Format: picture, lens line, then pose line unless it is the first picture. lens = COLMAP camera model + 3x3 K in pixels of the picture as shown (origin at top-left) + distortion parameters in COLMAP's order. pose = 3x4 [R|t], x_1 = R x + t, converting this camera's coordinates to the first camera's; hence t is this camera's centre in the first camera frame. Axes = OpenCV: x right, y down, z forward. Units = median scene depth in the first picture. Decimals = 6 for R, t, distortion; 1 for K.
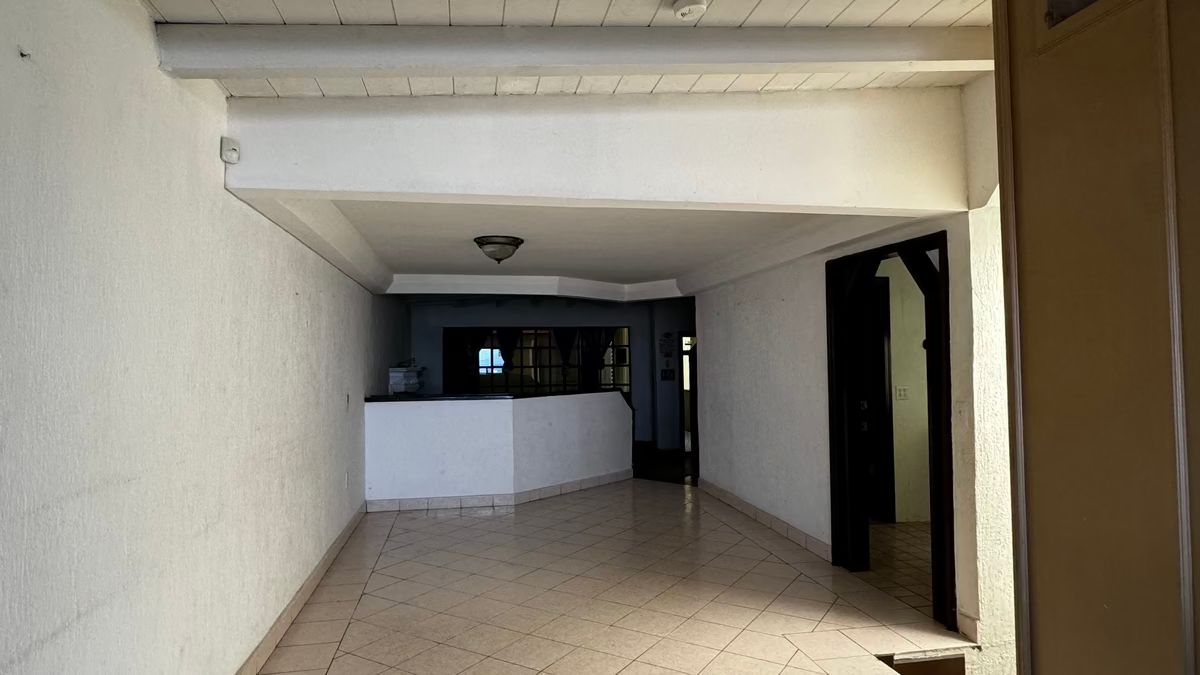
lens RADIAL K [[674.6, 0, 601.8], [0, 674.6, 335.7], [0, 0, 1]] dist [0.000408, -0.000256]
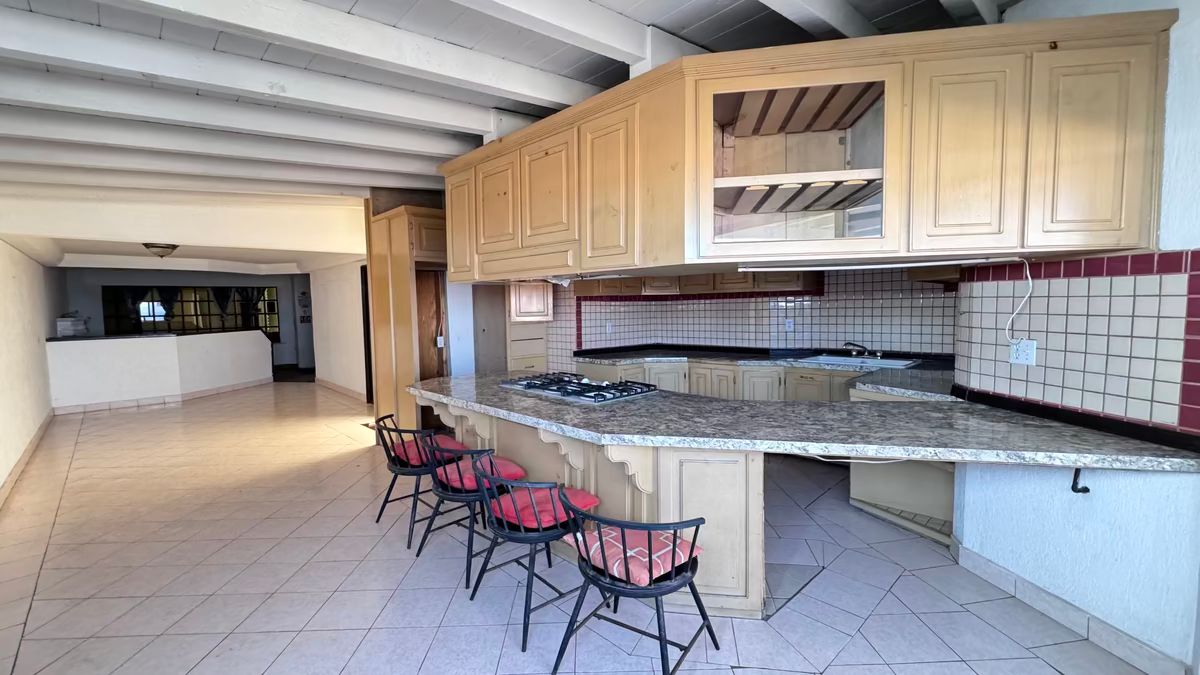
lens RADIAL K [[483.6, 0, 587.8], [0, 483.6, 336.3], [0, 0, 1]] dist [-0.001377, 0.000030]
pose [[0.837638, -0.037503, 0.544937, 0.036234], [-0.015484, 0.995609, 0.092320, -0.016185], [-0.546006, -0.085769, 0.833379, -0.288280]]
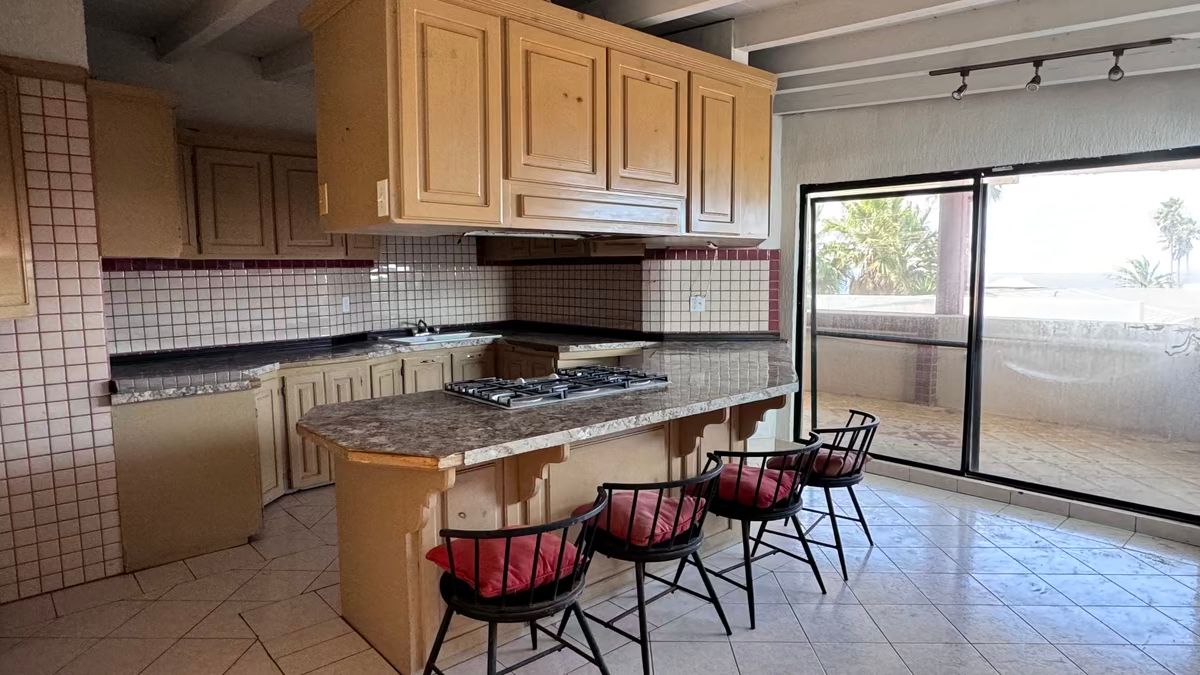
lens RADIAL K [[674.6, 0, 602.9], [0, 674.6, 335.3], [0, 0, 1]] dist [0.000408, -0.000256]
pose [[-0.502917, -0.068050, 0.861652, -0.201916], [-0.021133, 0.997566, 0.066450, 0.016567], [-0.864076, 0.015209, -0.503131, 0.522330]]
